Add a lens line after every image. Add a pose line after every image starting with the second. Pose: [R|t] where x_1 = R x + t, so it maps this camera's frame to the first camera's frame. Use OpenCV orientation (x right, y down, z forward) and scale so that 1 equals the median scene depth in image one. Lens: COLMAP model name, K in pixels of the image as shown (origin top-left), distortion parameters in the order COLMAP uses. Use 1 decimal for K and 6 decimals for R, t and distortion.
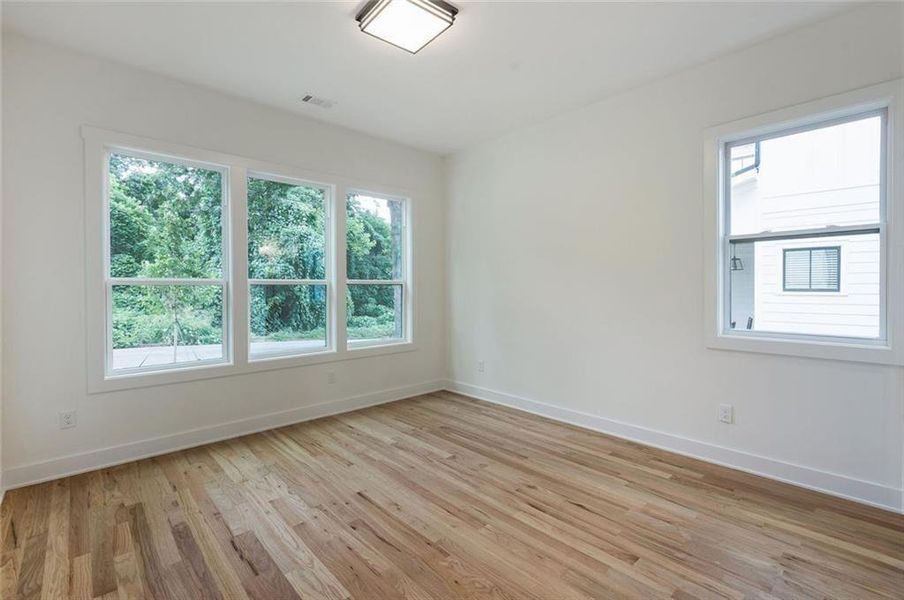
lens RADIAL K [[415.5, 0, 450.1], [0, 415.5, 294.0], [0, 0, 1]] dist [0.001676, -0.001013]
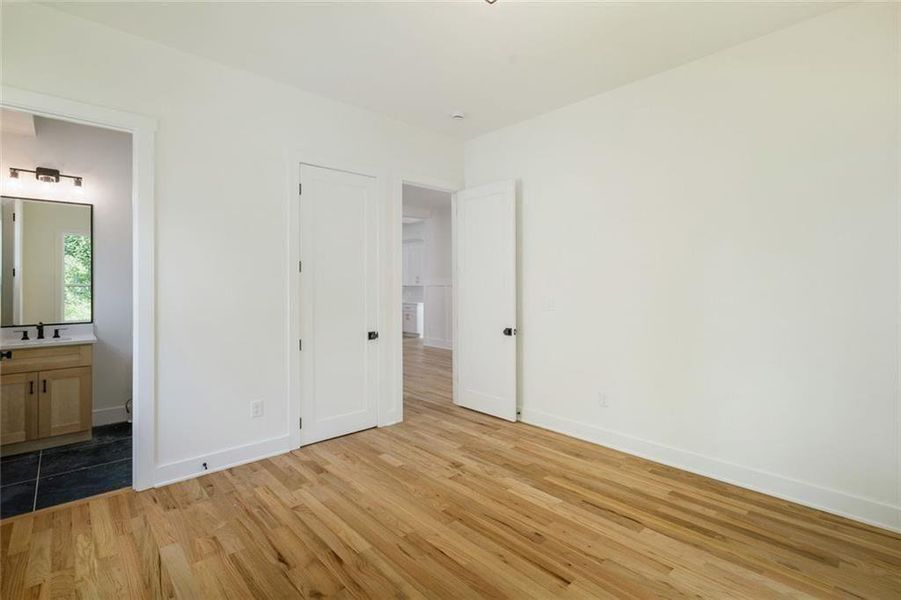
lens RADIAL K [[414.1, 0, 452.1], [0, 414.1, 292.9], [0, 0, 1]] dist [0.001676, -0.001013]
pose [[-0.999937, 0.004522, -0.010305, -0.019436], [0.004201, 0.999512, 0.030951, -0.045105], [0.010440, 0.030906, -0.999468, 1.982540]]
